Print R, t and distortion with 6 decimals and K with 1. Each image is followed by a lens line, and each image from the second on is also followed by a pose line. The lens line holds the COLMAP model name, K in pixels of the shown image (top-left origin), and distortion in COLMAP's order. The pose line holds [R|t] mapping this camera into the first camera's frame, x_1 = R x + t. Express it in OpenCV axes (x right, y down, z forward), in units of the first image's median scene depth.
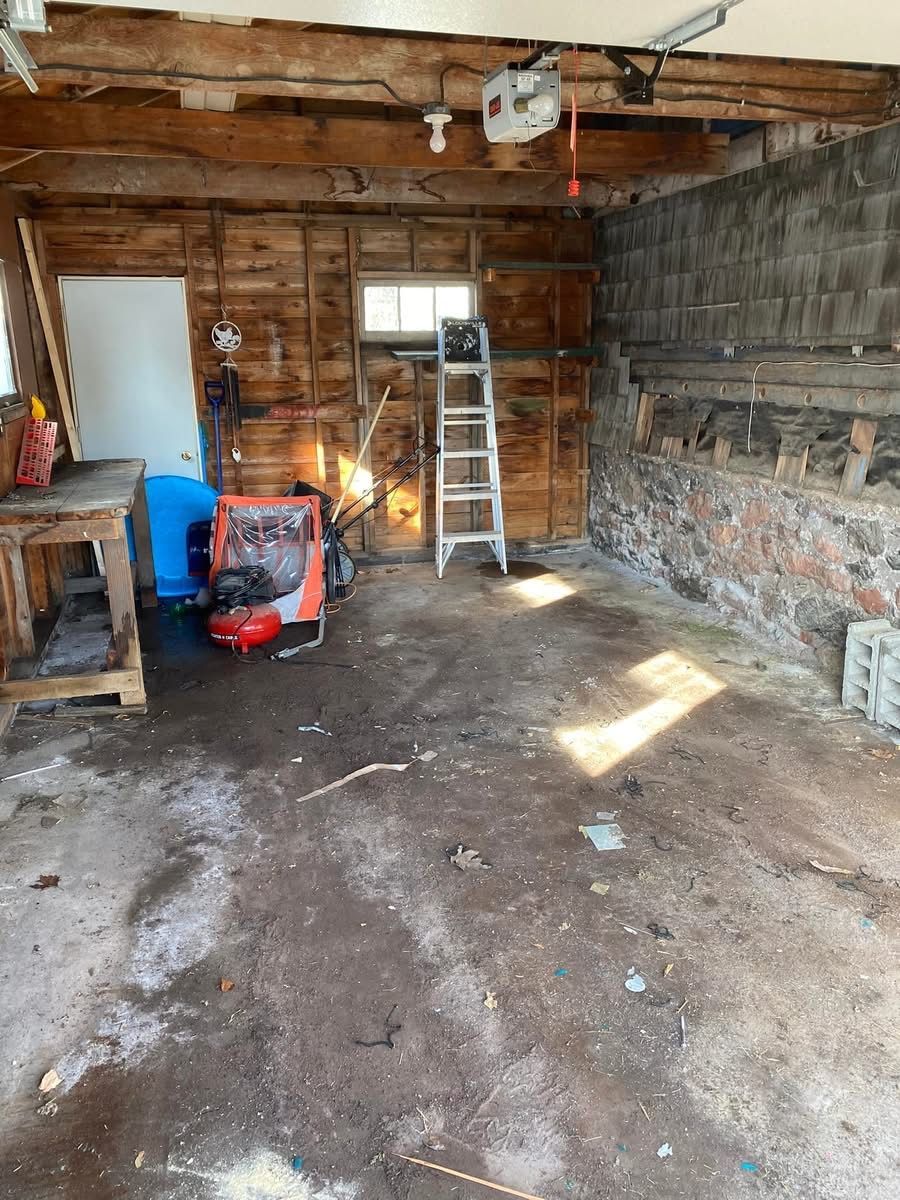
lens RADIAL K [[917.3, 0, 447.4], [0, 917.3, 603.8], [0, 0, 1]] dist [0.001309, -0.004555]
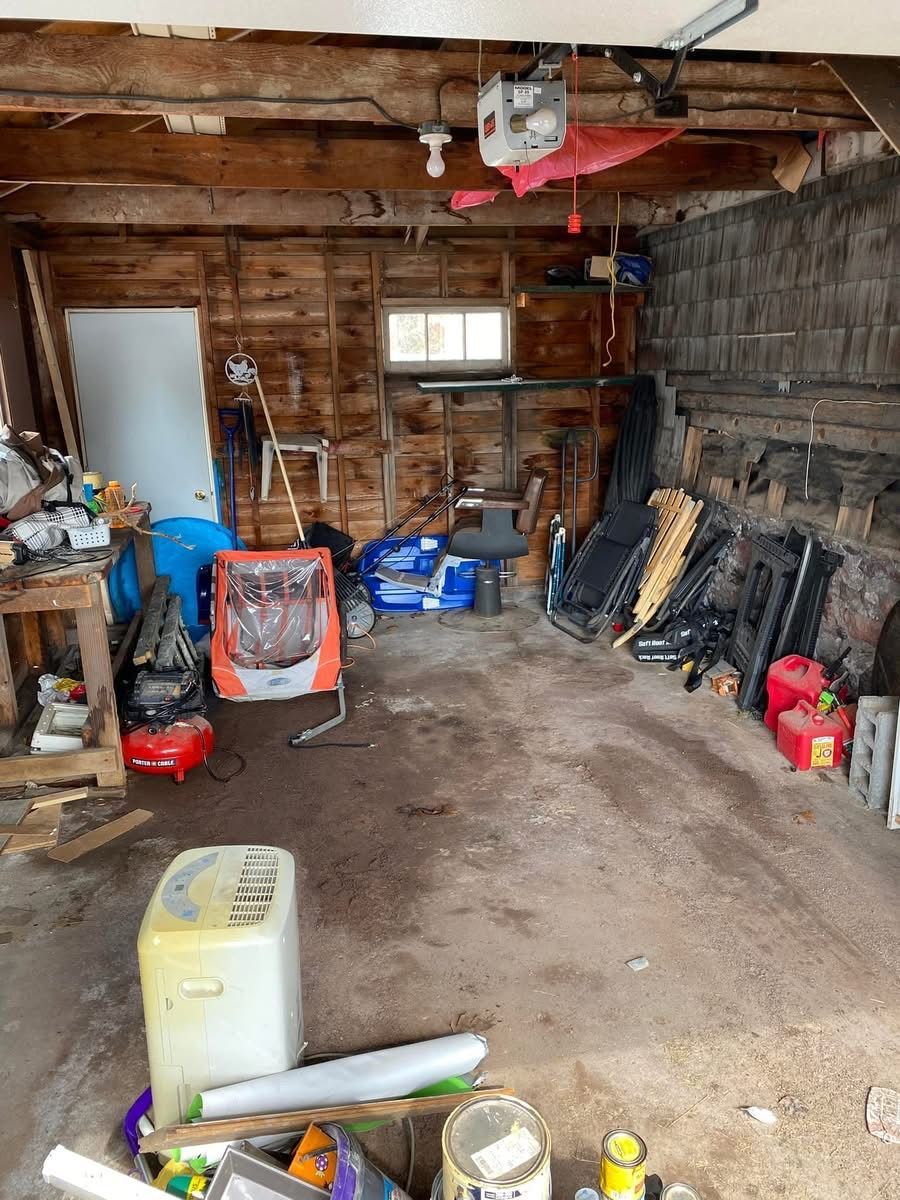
lens RADIAL K [[917.3, 0, 452.3], [0, 917.3, 598.6], [0, 0, 1]] dist [0.001309, -0.004555]
pose [[0.998163, 0.005650, -0.060317, 0.039602], [-0.006506, 0.999881, -0.014008, -0.053175], [0.060230, 0.014374, 0.998081, 0.091584]]
